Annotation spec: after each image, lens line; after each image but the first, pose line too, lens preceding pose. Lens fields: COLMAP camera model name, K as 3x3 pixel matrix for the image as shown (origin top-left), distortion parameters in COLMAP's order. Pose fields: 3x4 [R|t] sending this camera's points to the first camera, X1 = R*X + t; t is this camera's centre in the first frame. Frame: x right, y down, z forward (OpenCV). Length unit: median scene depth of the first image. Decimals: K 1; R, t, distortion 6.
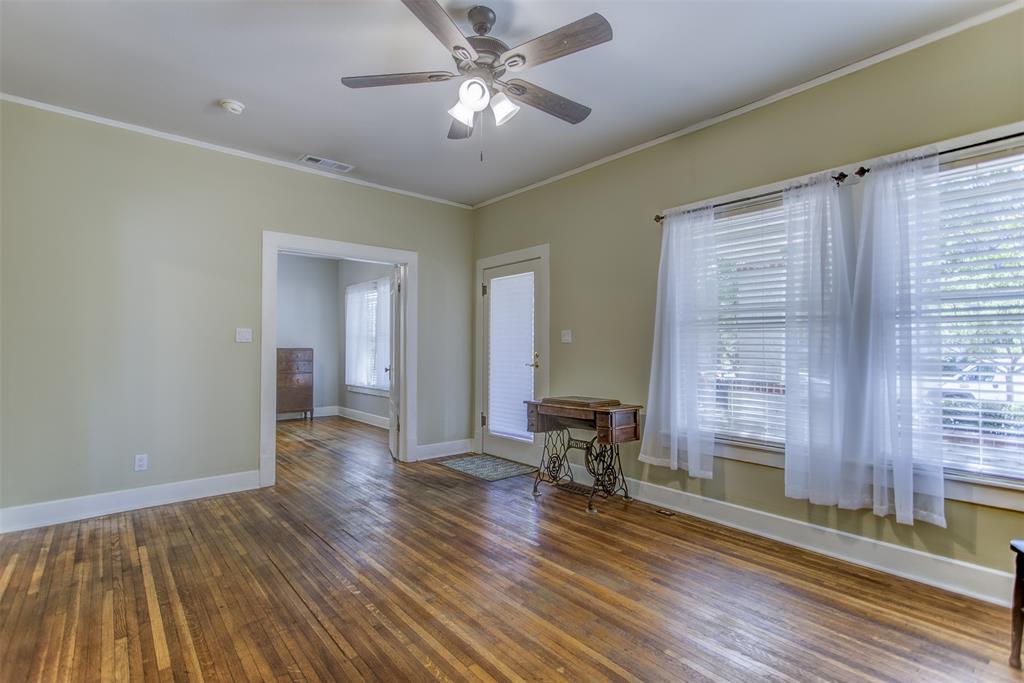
lens RADIAL K [[479.3, 0, 516.1], [0, 479.3, 342.5], [0, 0, 1]] dist [0.002169, -0.000119]
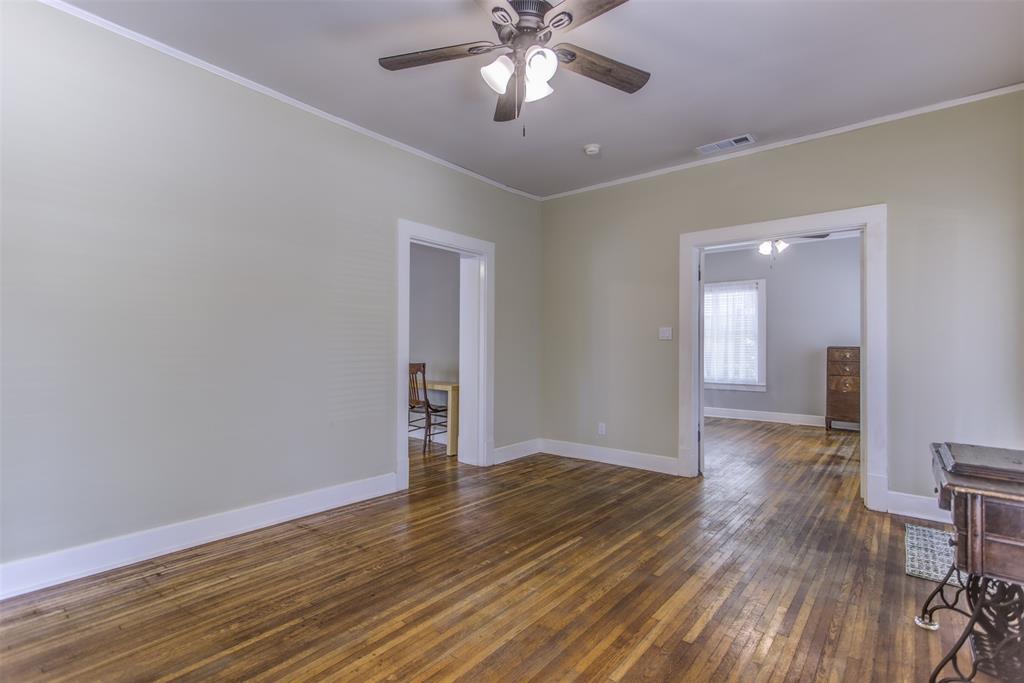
lens RADIAL K [[477.3, 0, 514.8], [0, 477.3, 344.0], [0, 0, 1]] dist [0.002195, -0.000258]
pose [[0.172615, -0.007846, -0.984958, 0.657819], [0.009404, 0.999936, -0.006318, 0.017850], [0.984944, -0.008172, 0.172678, 0.661902]]
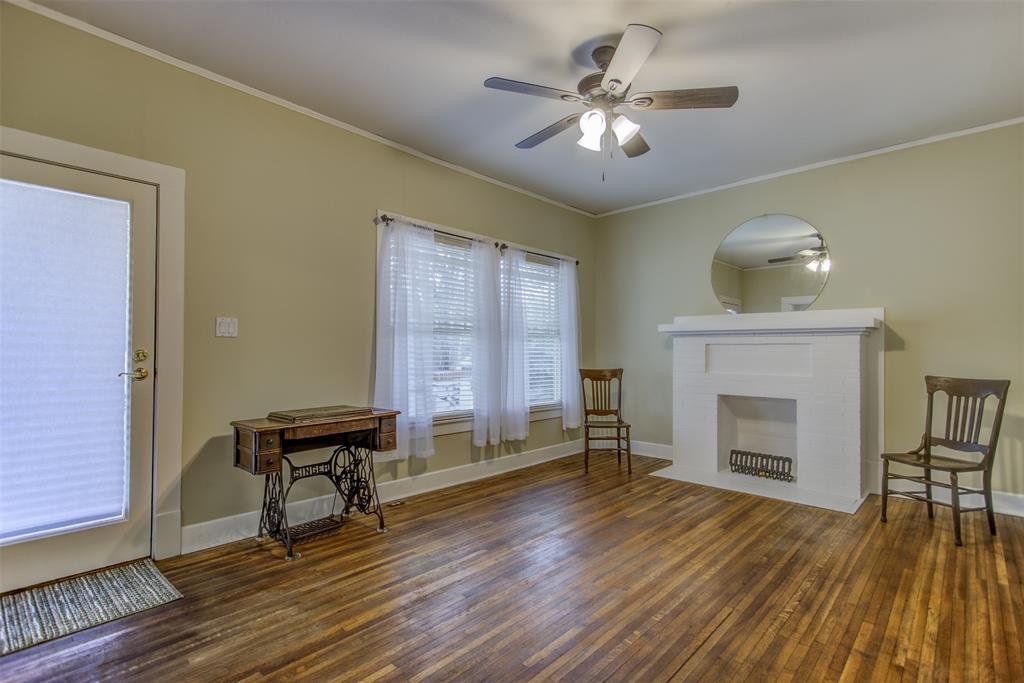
lens RADIAL K [[479.3, 0, 516.1], [0, 479.3, 342.5], [0, 0, 1]] dist [0.002169, -0.000119]
pose [[-0.108648, 0.015162, 0.993965, -0.935573], [-0.020117, 0.999645, -0.017447, 0.019280], [-0.993877, -0.021891, -0.108304, 1.059621]]
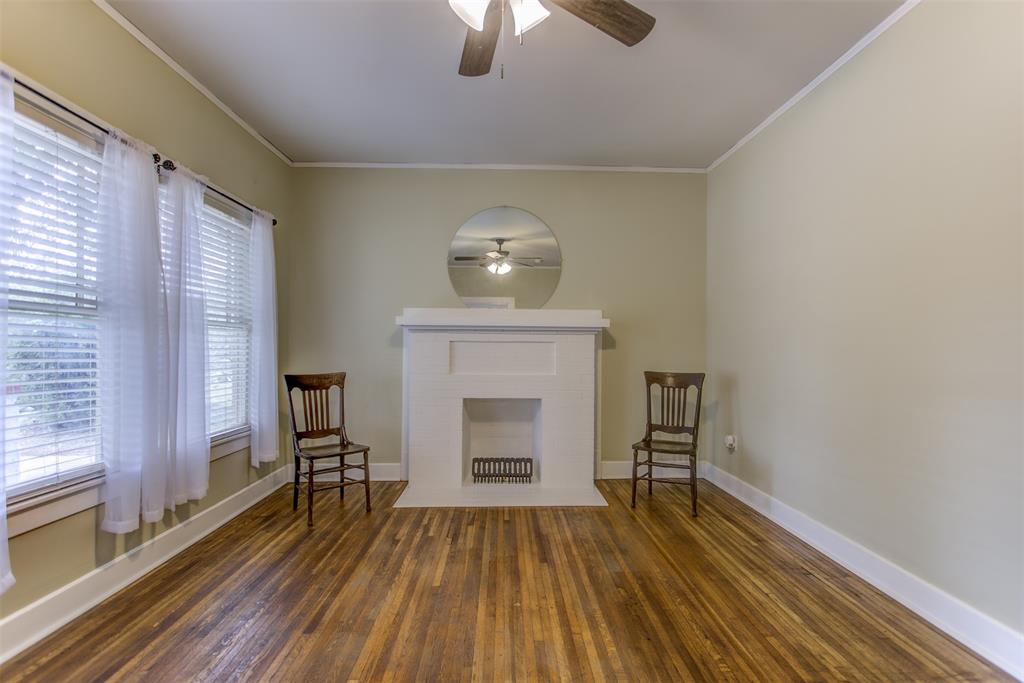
lens RADIAL K [[479.3, 0, 516.1], [0, 479.3, 342.5], [0, 0, 1]] dist [0.002169, -0.000119]
pose [[-0.779612, 0.001170, 0.626262, -0.421419], [-0.017252, 0.999579, -0.023343, 0.016854], [-0.626025, -0.029003, -0.779263, 1.222899]]
